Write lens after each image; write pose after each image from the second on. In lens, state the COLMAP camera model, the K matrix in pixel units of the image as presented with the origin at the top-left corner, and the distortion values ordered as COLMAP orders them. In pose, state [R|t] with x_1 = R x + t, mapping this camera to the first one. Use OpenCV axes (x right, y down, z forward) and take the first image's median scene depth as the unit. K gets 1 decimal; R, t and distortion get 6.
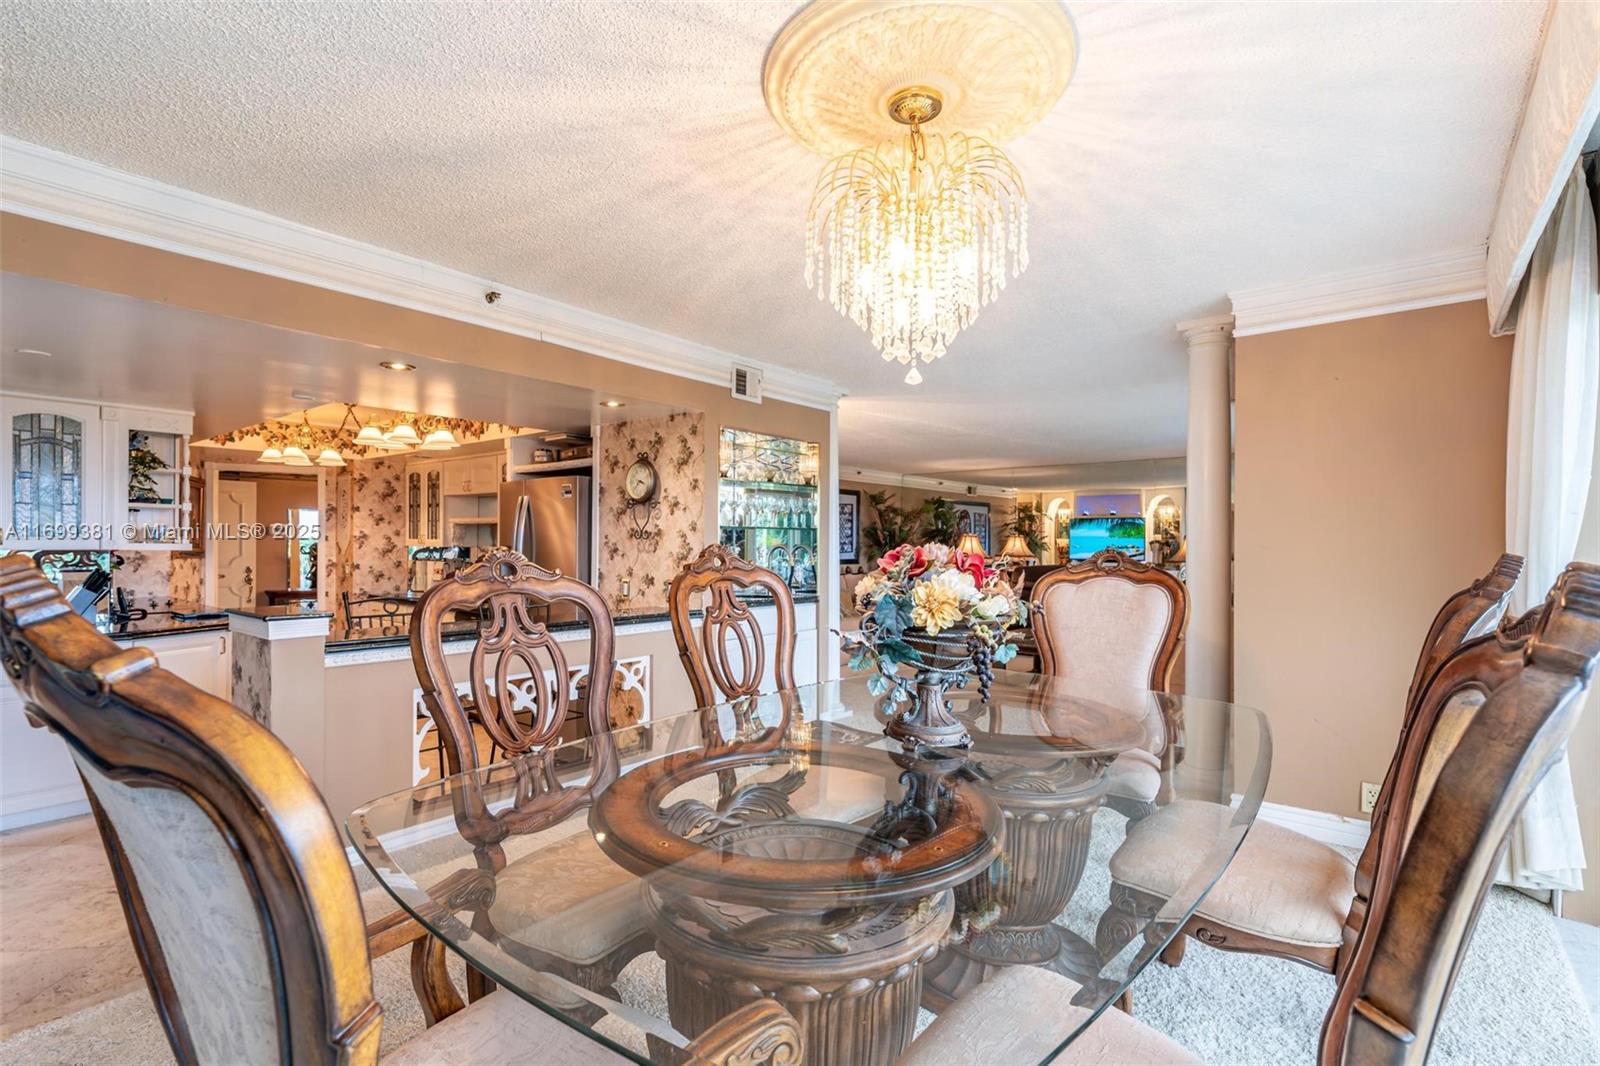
lens RADIAL K [[734.6, 0, 807.8], [0, 734.6, 539.9], [0, 0, 1]] dist [0.003430, -0.000446]
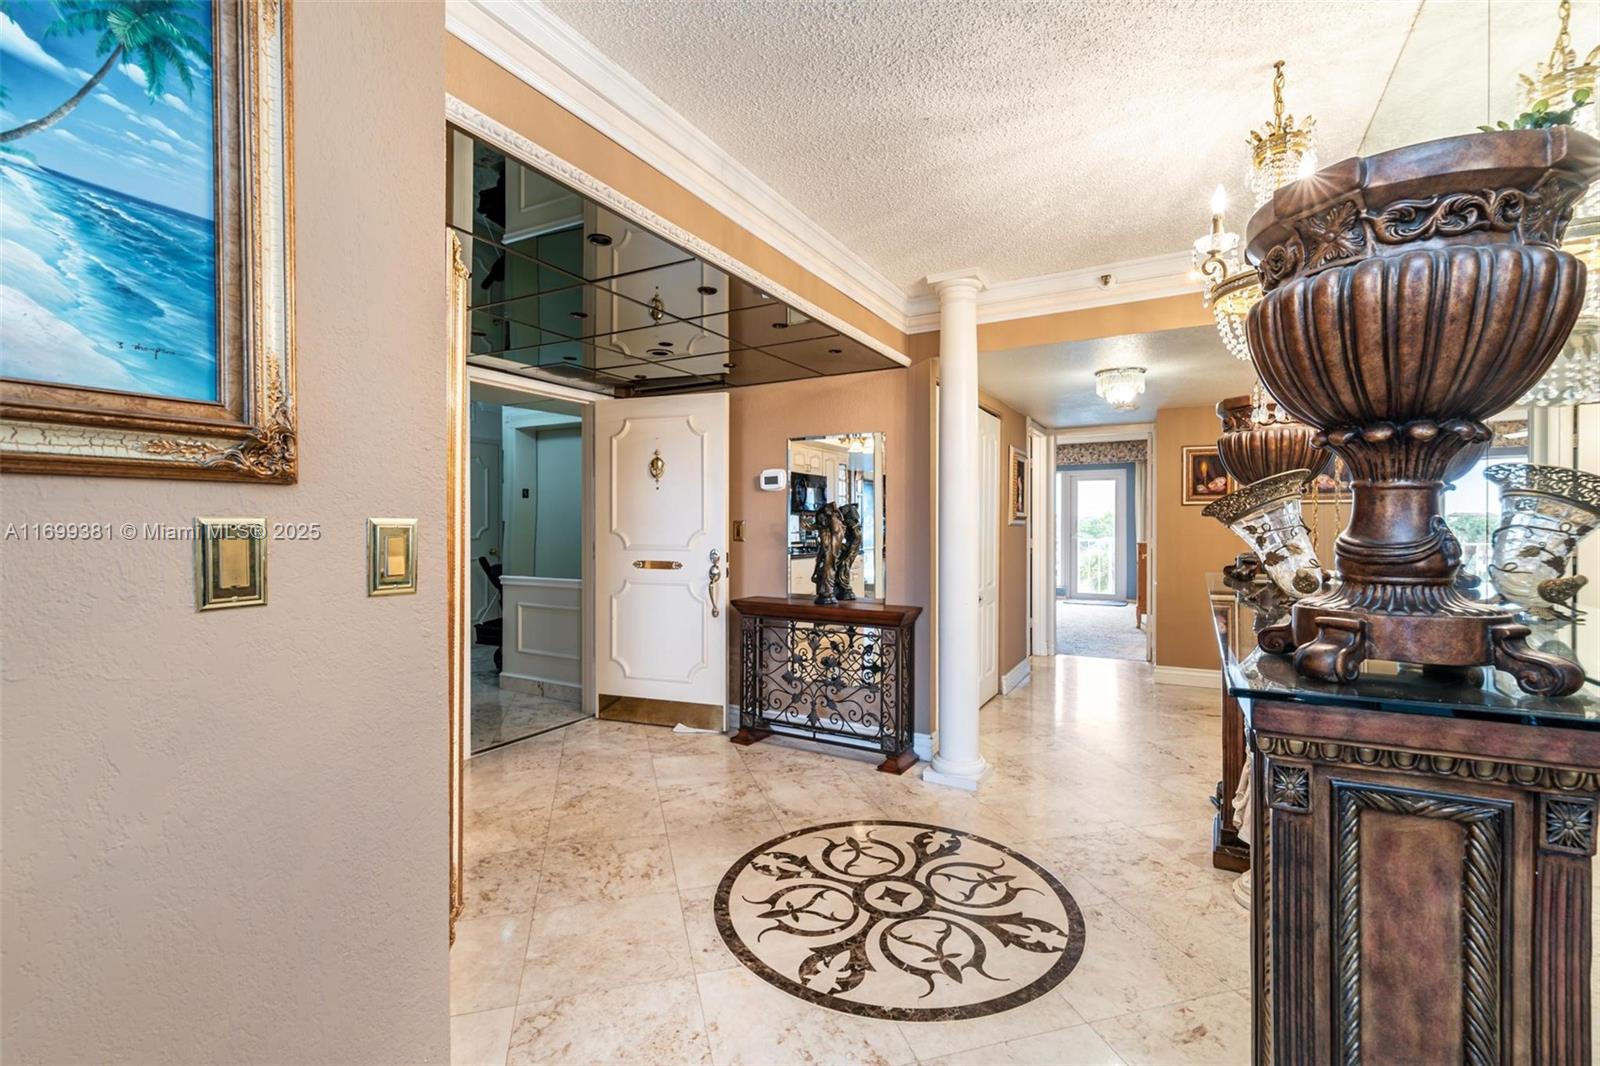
lens RADIAL K [[705.1, 0, 802.2], [0, 705.1, 526.3], [0, 0, 1]] dist [-0.000598, -0.000742]
pose [[0.159988, -0.000674, -0.987119, -0.289550], [0.001585, 0.999999, -0.000426, 0.023576], [0.987118, -0.001496, 0.159988, 1.188863]]
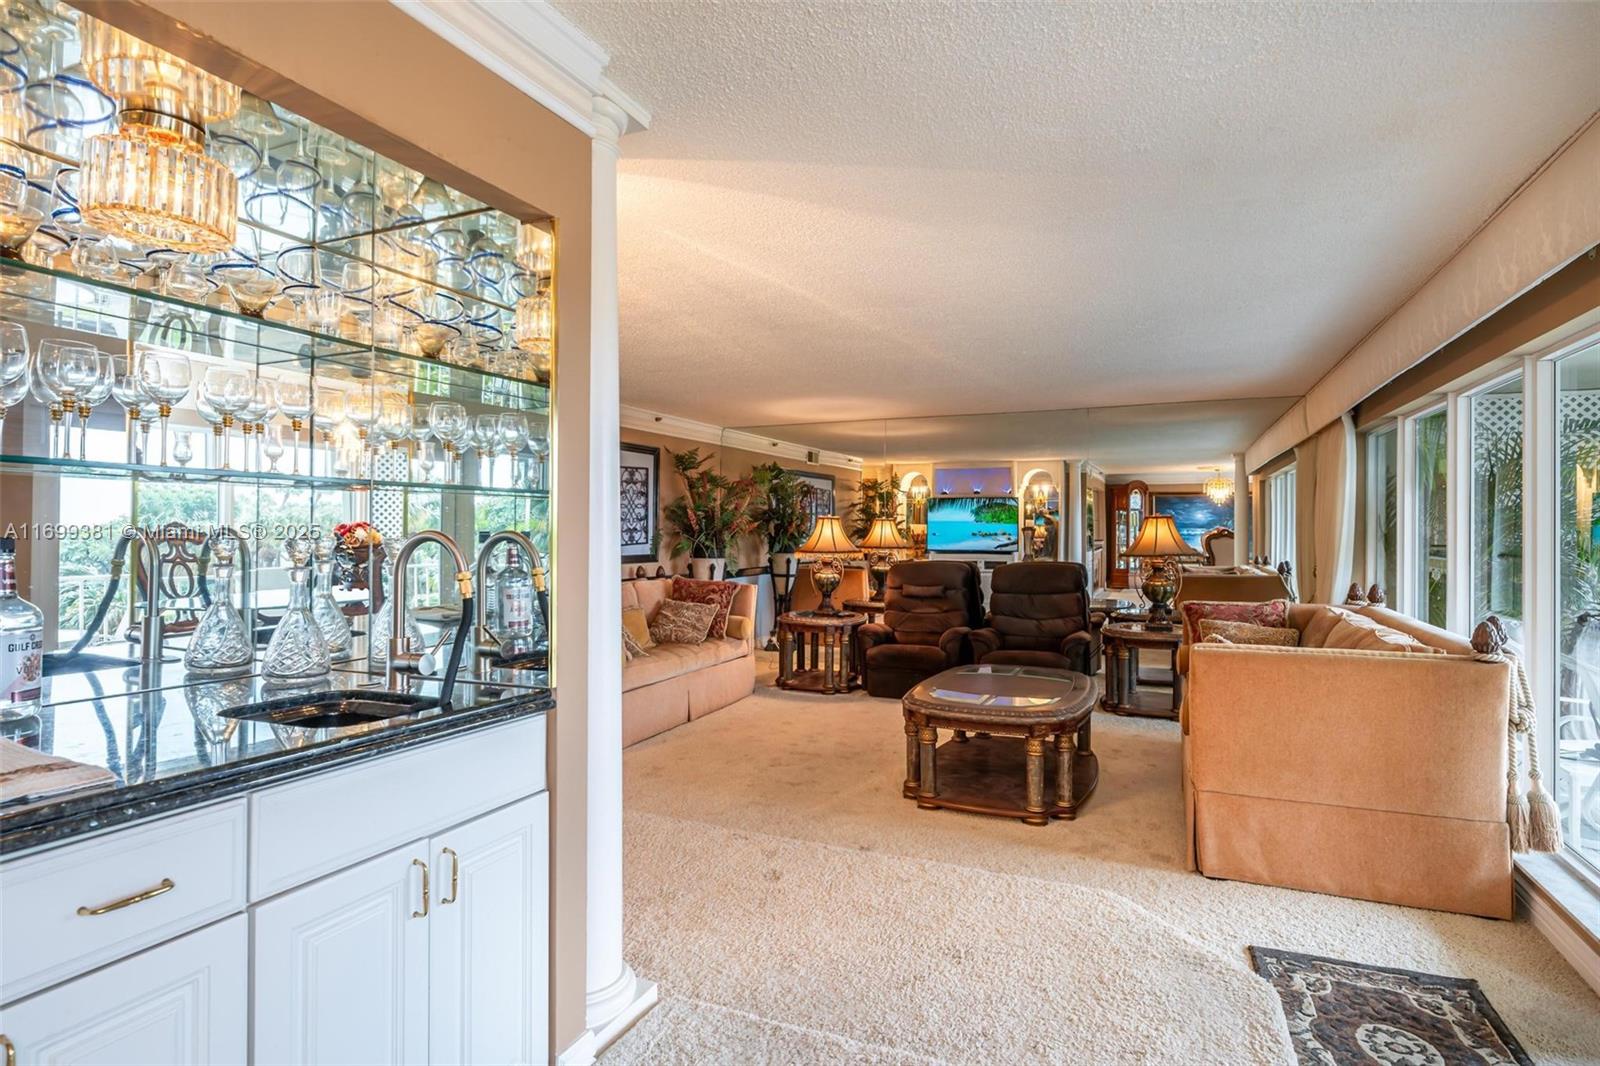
lens RADIAL K [[819.8, 0, 799.3], [0, 819.8, 523.3], [0, 0, 1]] dist [0.000789, -0.000112]
pose [[0.969330, 0.000702, 0.245762, 0.021670], [0.000189, 0.999993, -0.003602, 0.002454], [-0.245763, 0.003538, 0.969323, 0.437097]]
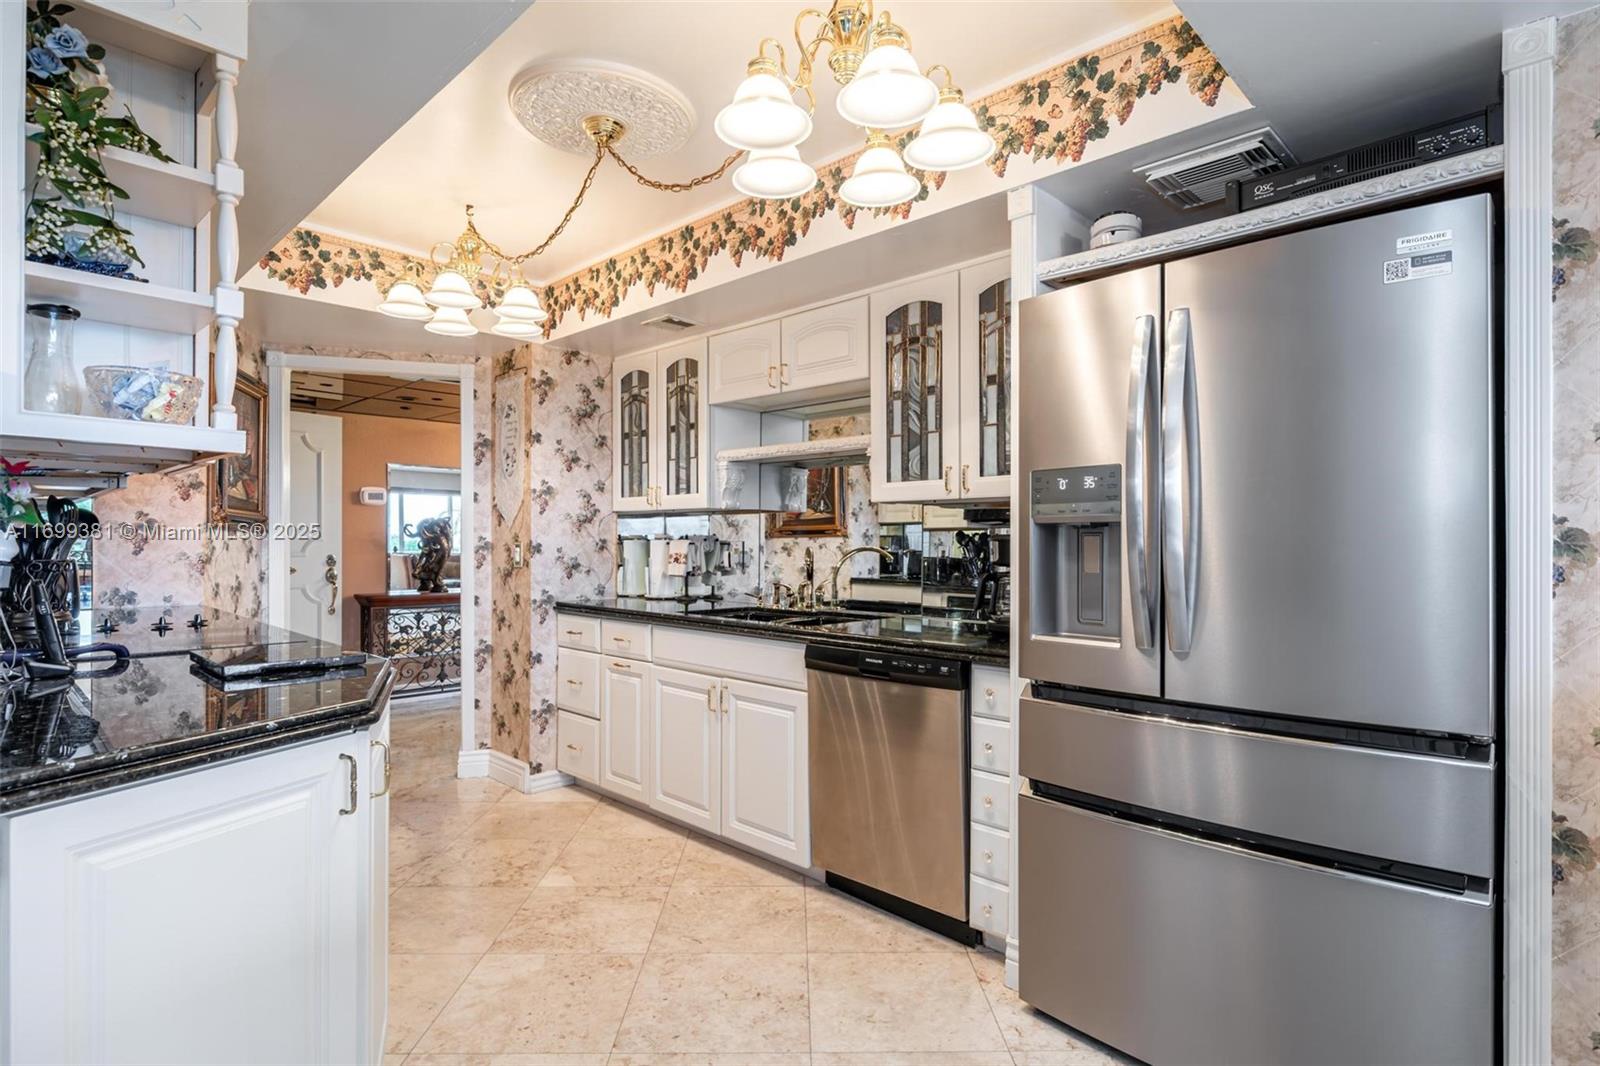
lens RADIAL K [[824.8, 0, 803.3], [0, 824.8, 537.8], [0, 0, 1]] dist [0.000239, -0.000298]
pose [[0.994836, -0.005238, -0.101356, -0.365464], [0.005030, 0.999985, -0.002312, 0.030977], [0.101366, 0.001791, 0.994848, 0.436273]]
